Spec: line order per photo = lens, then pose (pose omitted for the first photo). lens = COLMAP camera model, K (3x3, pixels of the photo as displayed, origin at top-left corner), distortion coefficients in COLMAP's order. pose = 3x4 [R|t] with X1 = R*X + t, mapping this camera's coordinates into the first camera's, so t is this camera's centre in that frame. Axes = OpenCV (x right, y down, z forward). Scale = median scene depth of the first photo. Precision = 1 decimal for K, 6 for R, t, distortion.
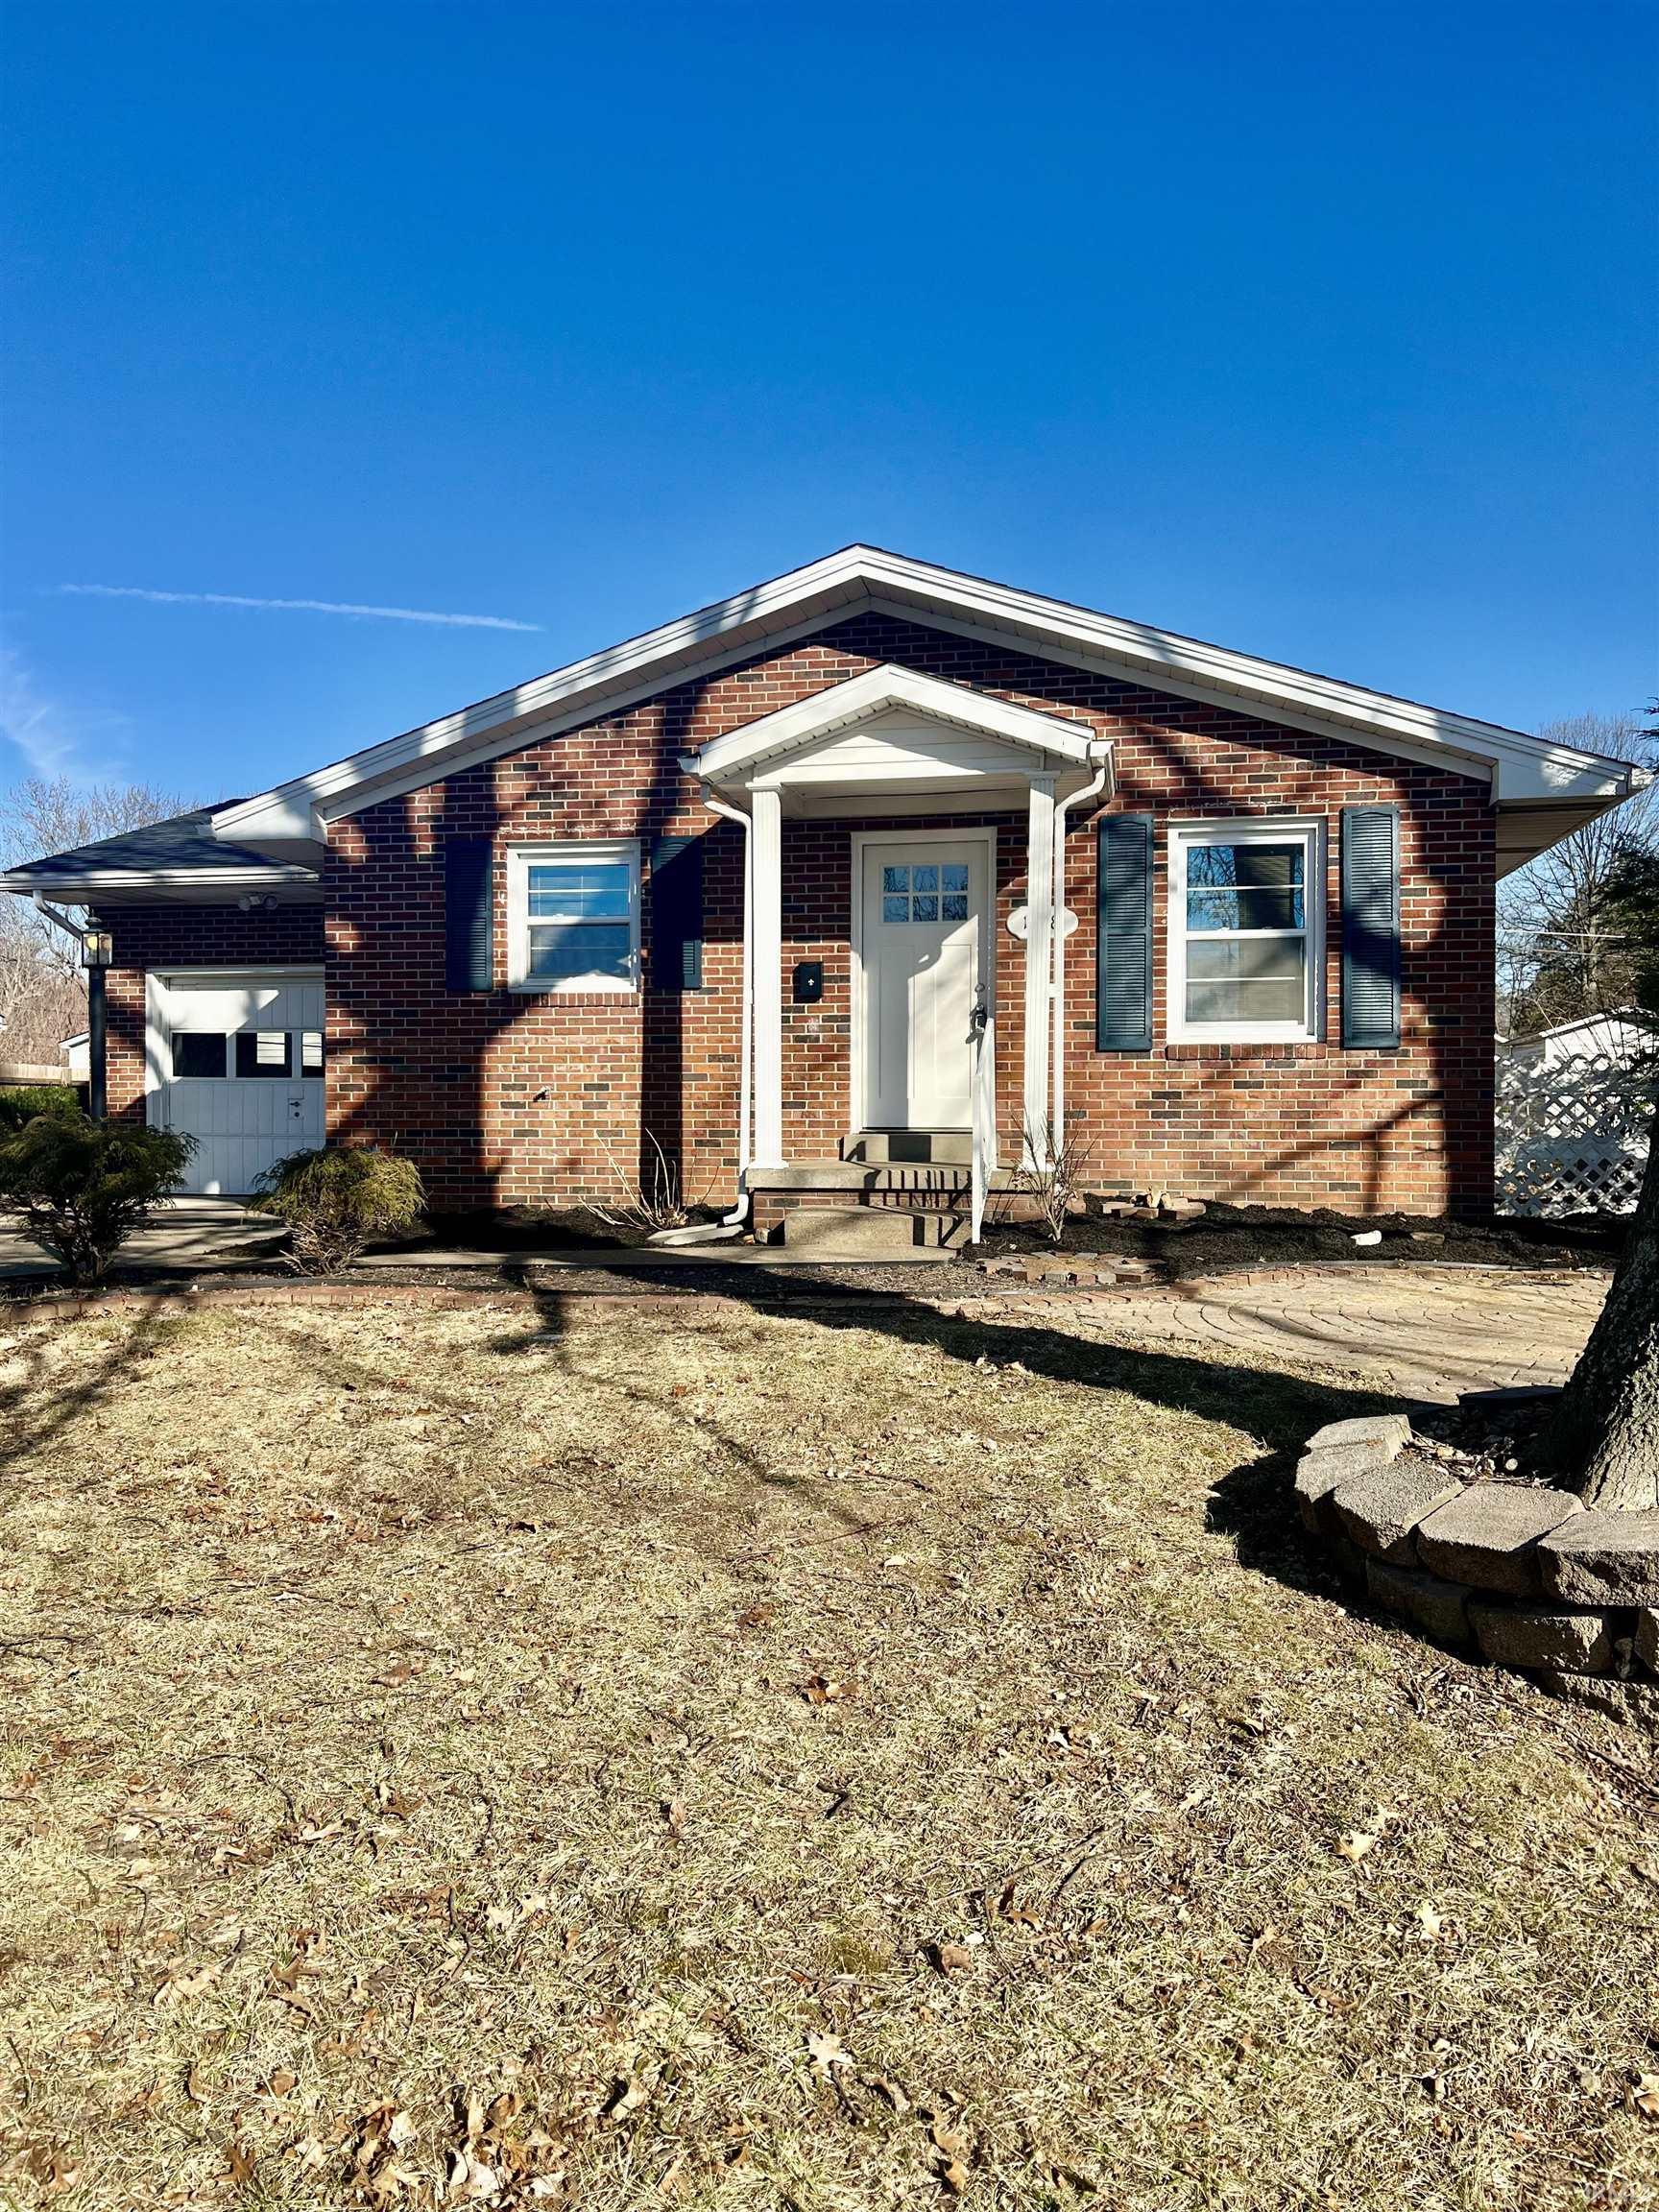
lens RADIAL K [[1681.0, 0, 829.5], [0, 1681.0, 1106.0], [0, 0, 1]] dist [0.206277, -0.549328]
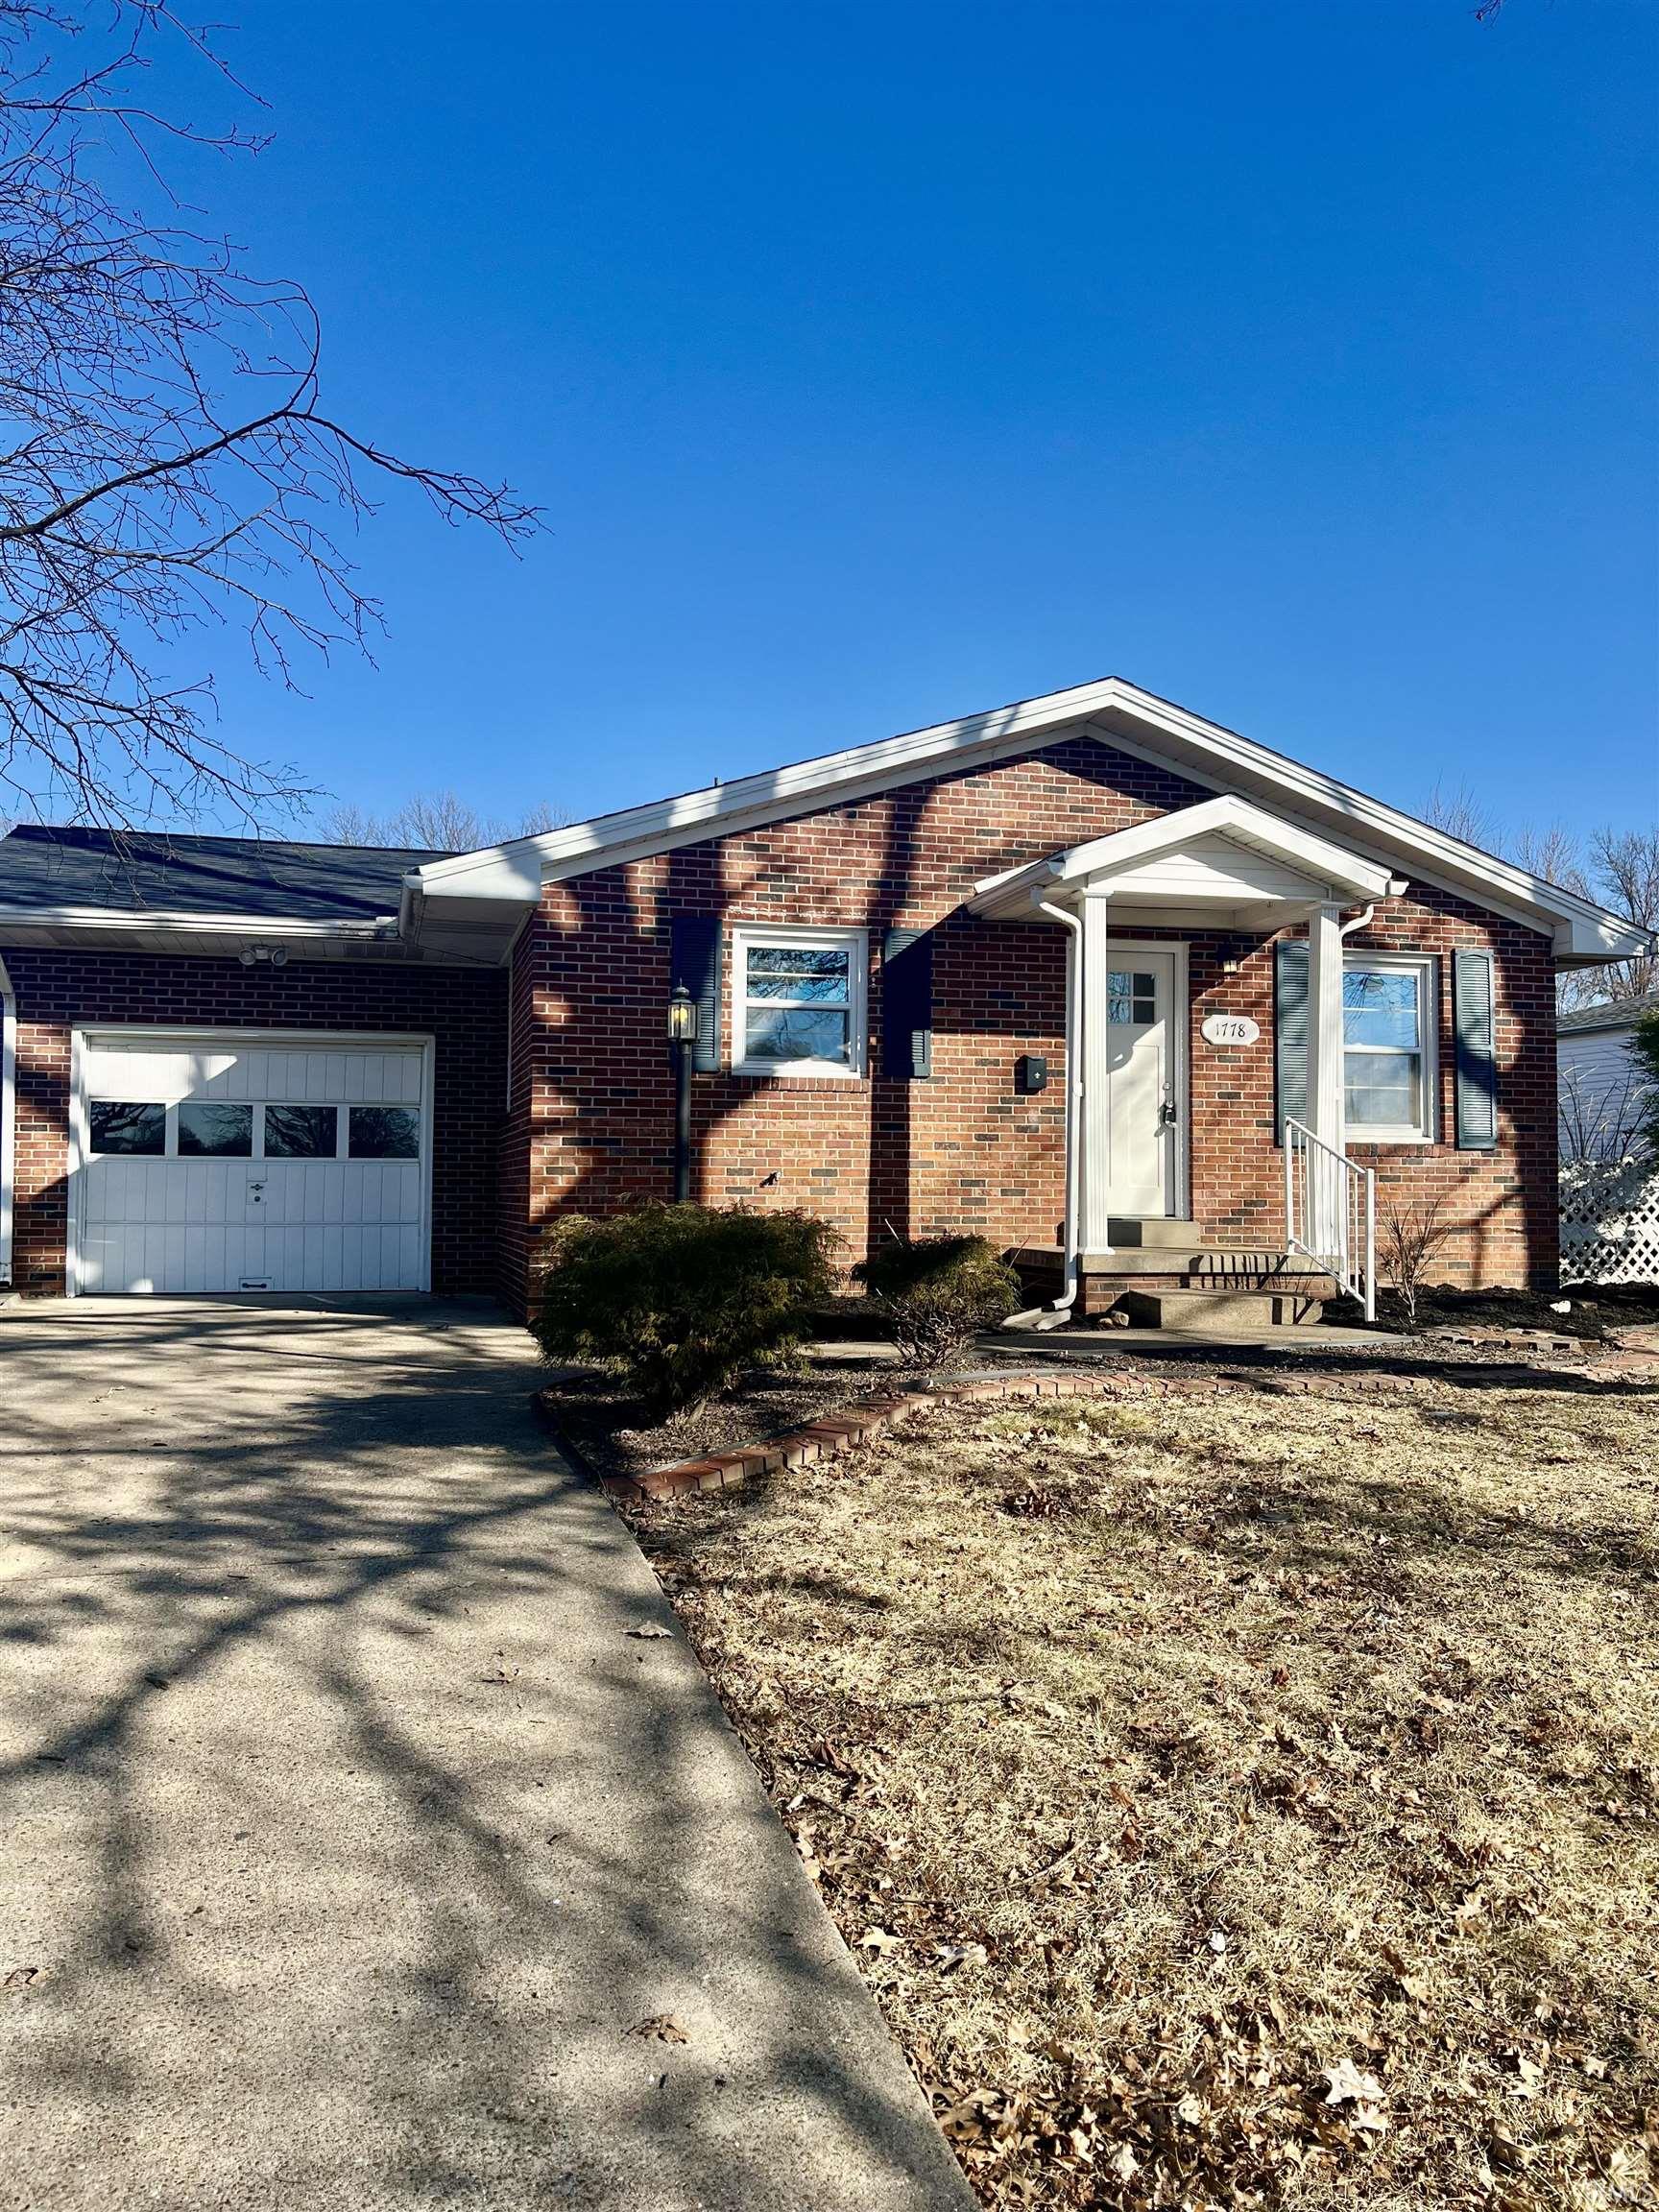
lens RADIAL K [[1681.0, 0, 829.5], [0, 1681.0, 1106.0], [0, 0, 1]] dist [0.206277, -0.549328]
pose [[0.895961, 0.028307, 0.443230, -0.582938], [-0.006652, 0.998710, -0.050335, -0.000717], [-0.444083, 0.042150, 0.894994, 0.114192]]
